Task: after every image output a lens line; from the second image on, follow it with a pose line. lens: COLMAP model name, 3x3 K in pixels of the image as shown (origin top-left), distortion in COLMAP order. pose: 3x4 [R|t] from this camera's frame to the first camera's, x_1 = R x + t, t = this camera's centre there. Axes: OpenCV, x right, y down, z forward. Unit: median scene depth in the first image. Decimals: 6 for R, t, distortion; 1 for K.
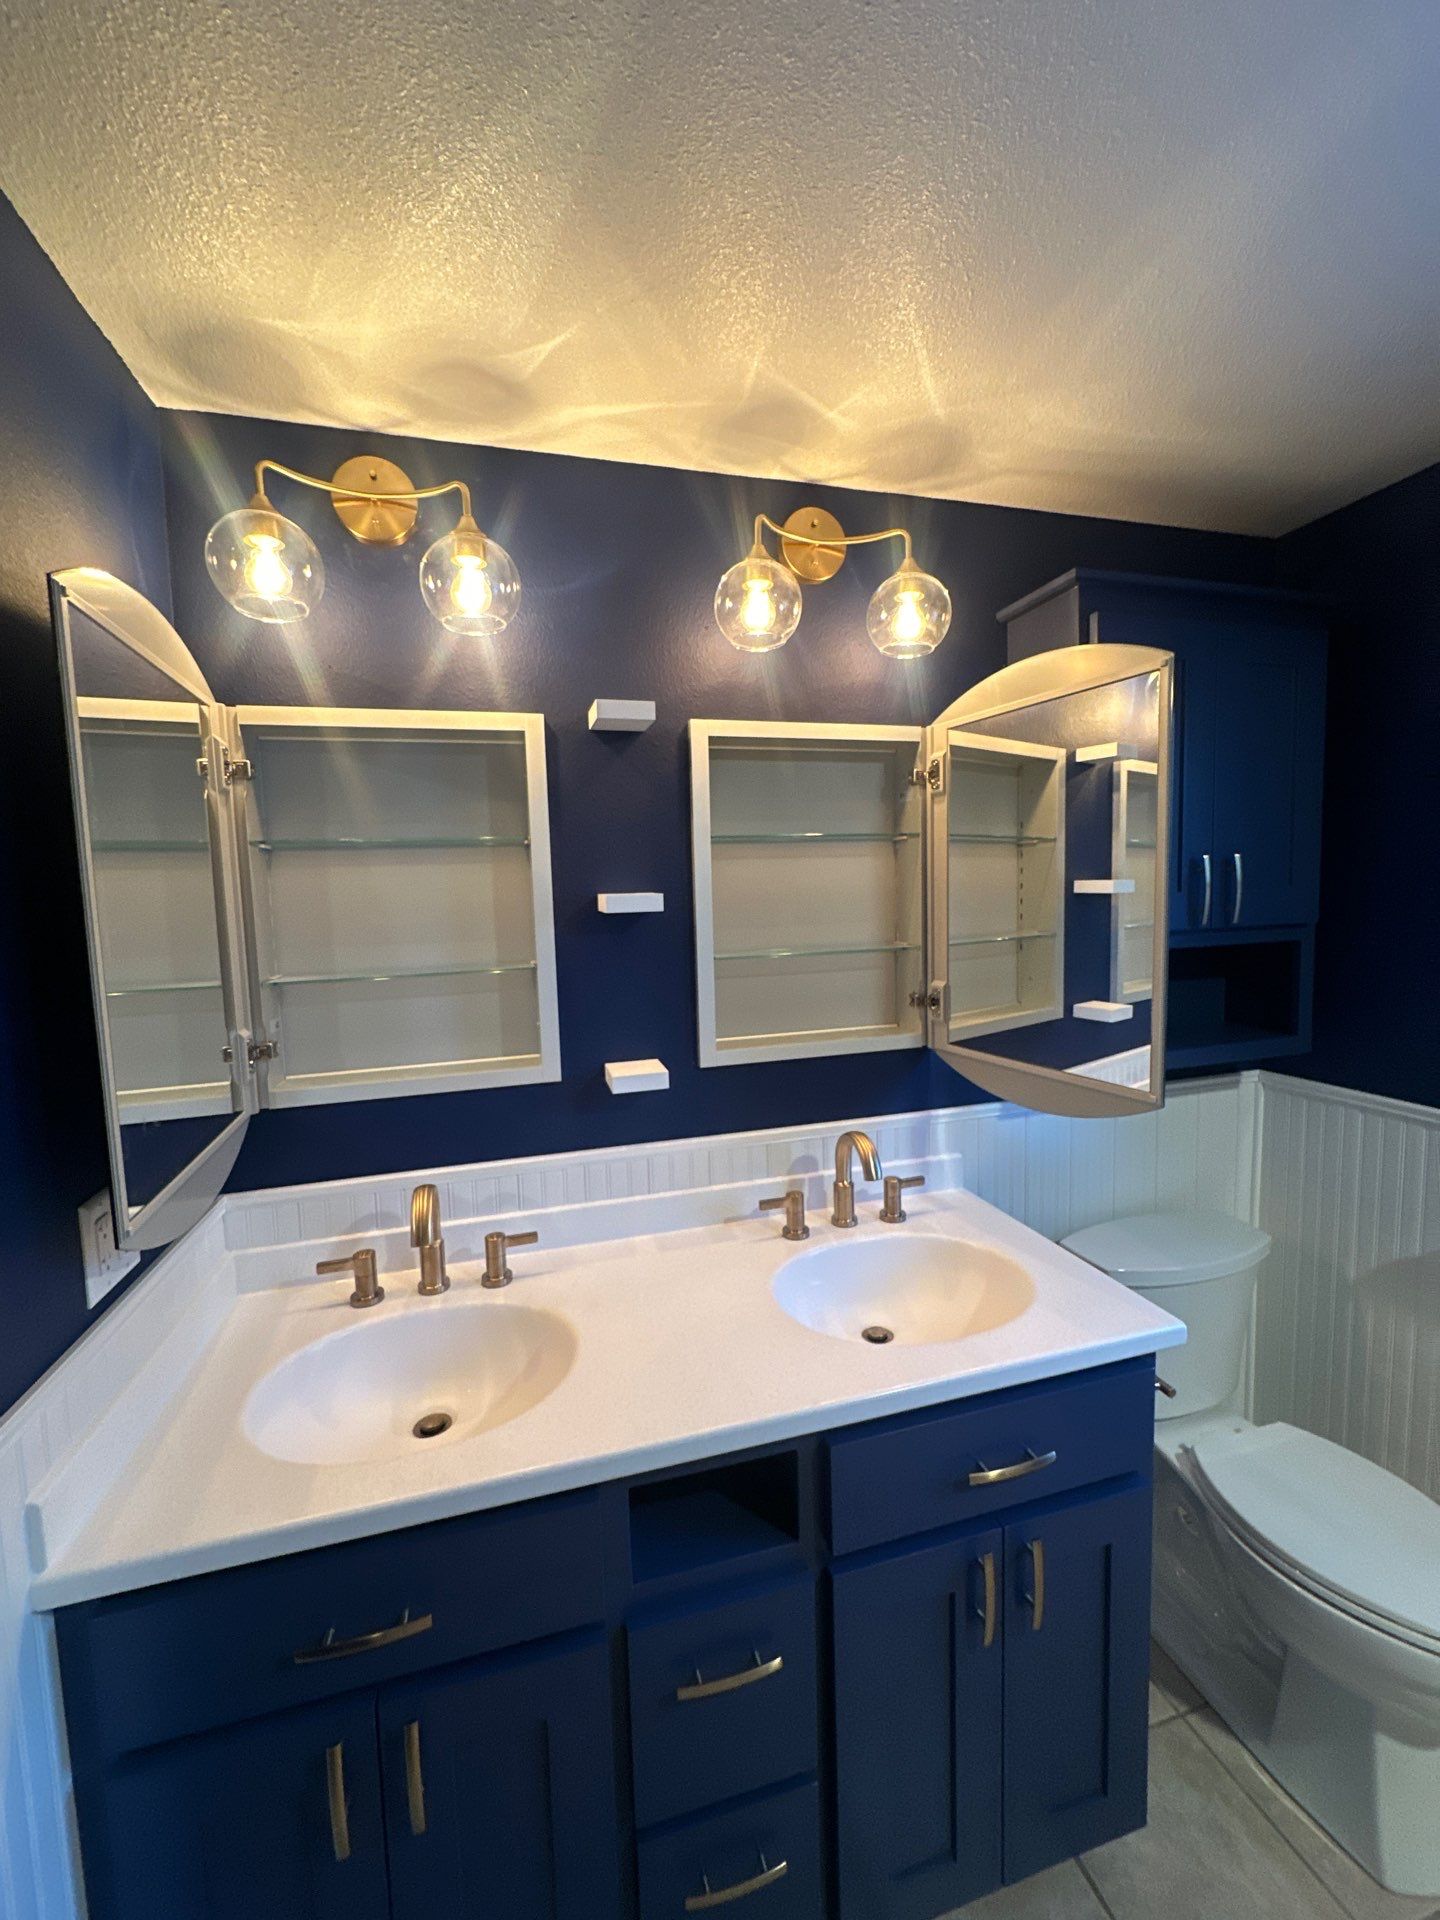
lens RADIAL K [[763.2, 0, 720.0], [0, 763.2, 960.0], [0, 0, 1]] dist [-0.003513, 0.000338]
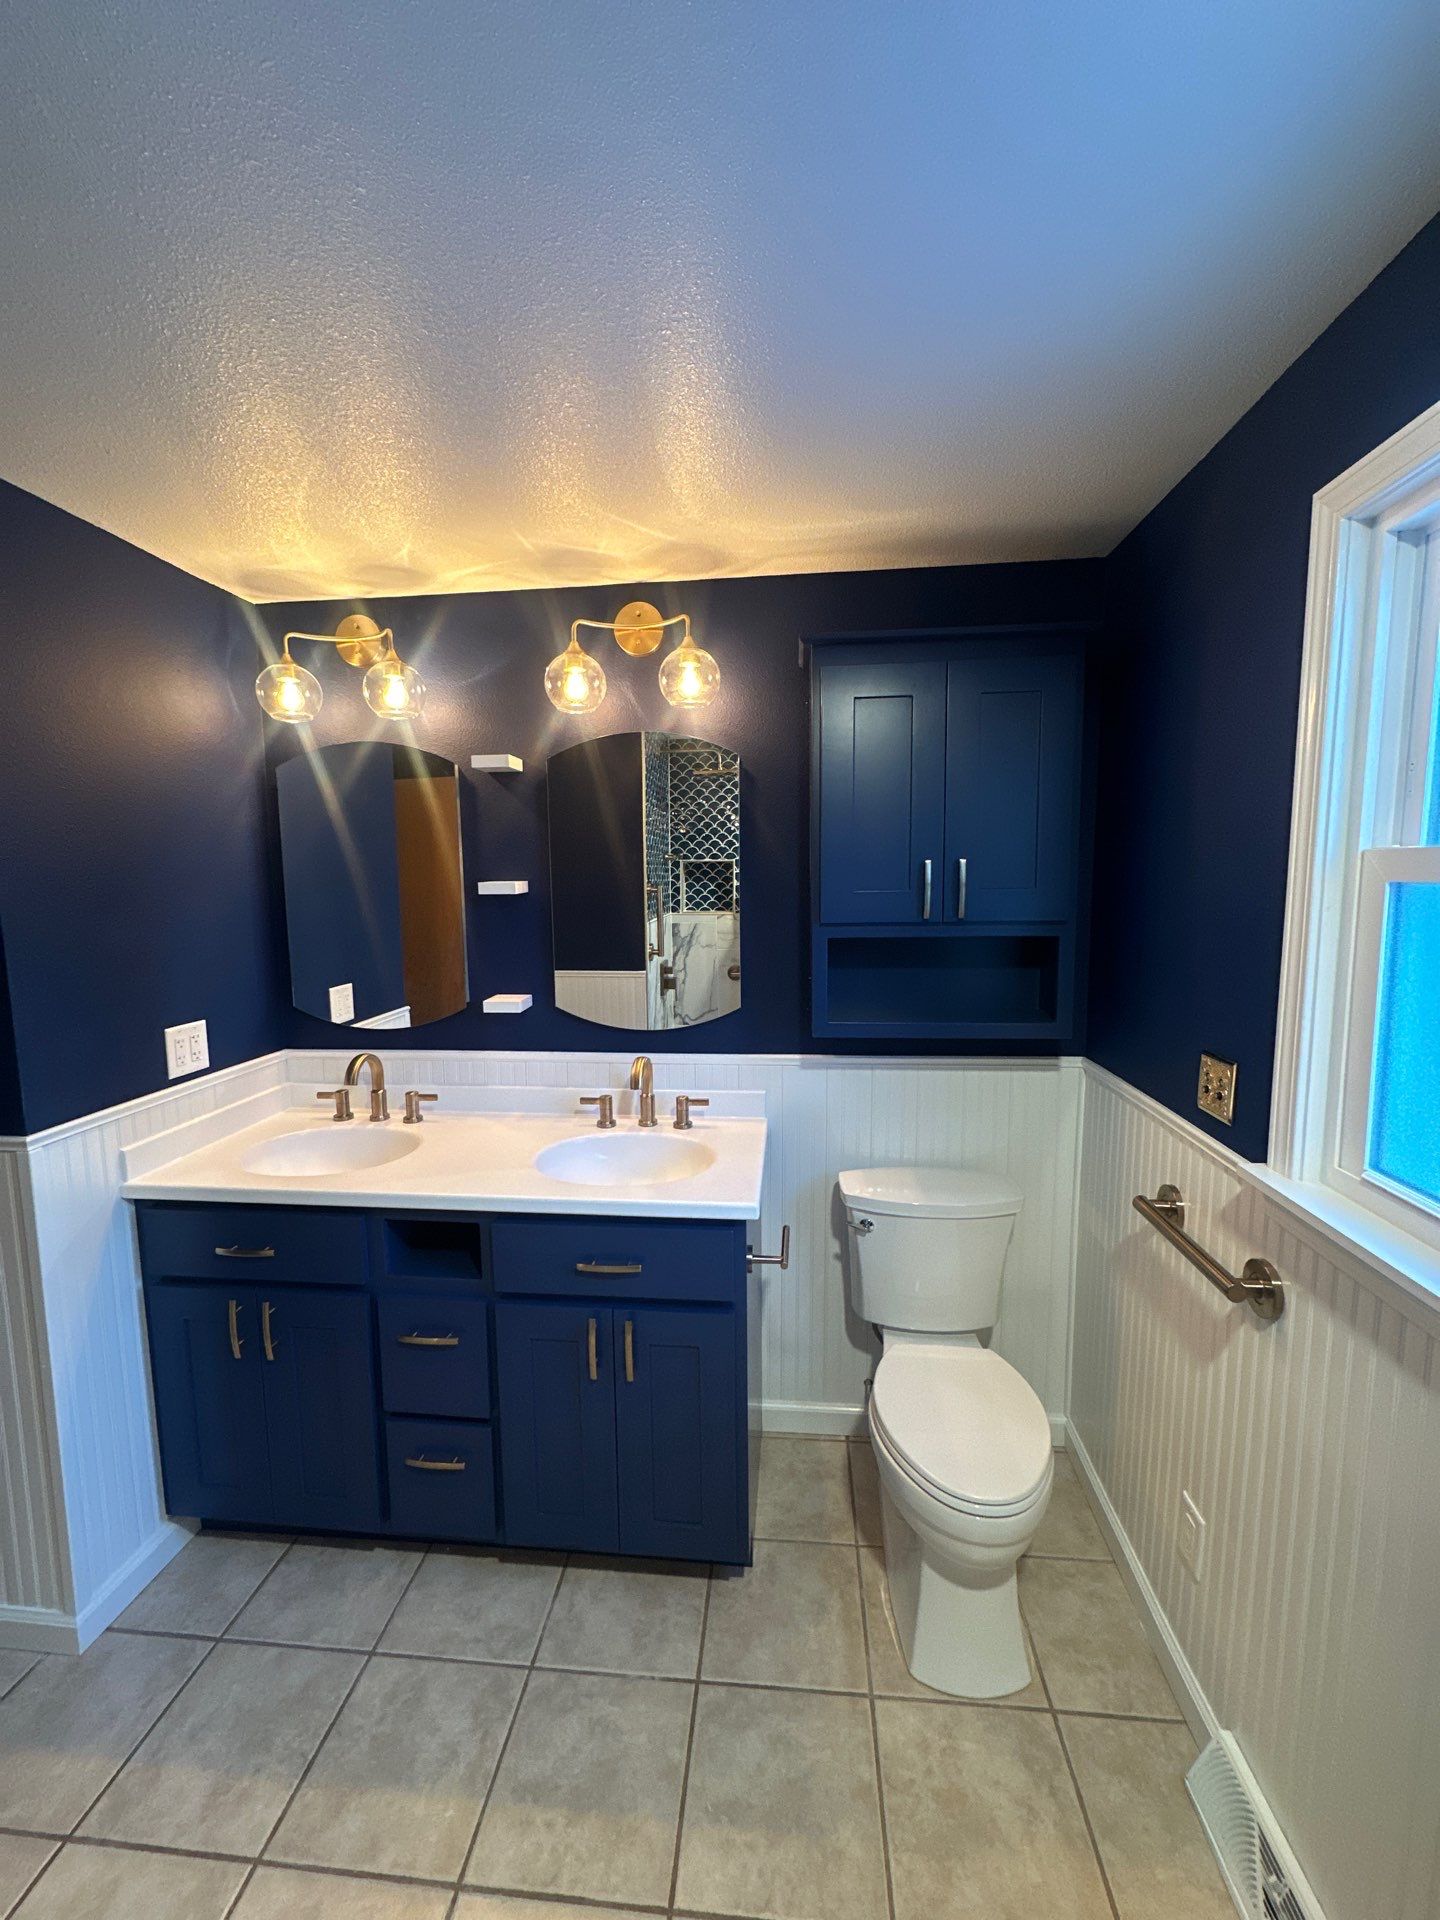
lens RADIAL K [[761.4, 0, 720.0], [0, 761.4, 960.0], [0, 0, 1]] dist [0.001826, 0.000183]
pose [[0.932046, 0.059433, -0.357432, 0.880768], [-0.048330, 0.998033, 0.039925, -0.014185], [0.359102, -0.019937, 0.933085, -0.266916]]
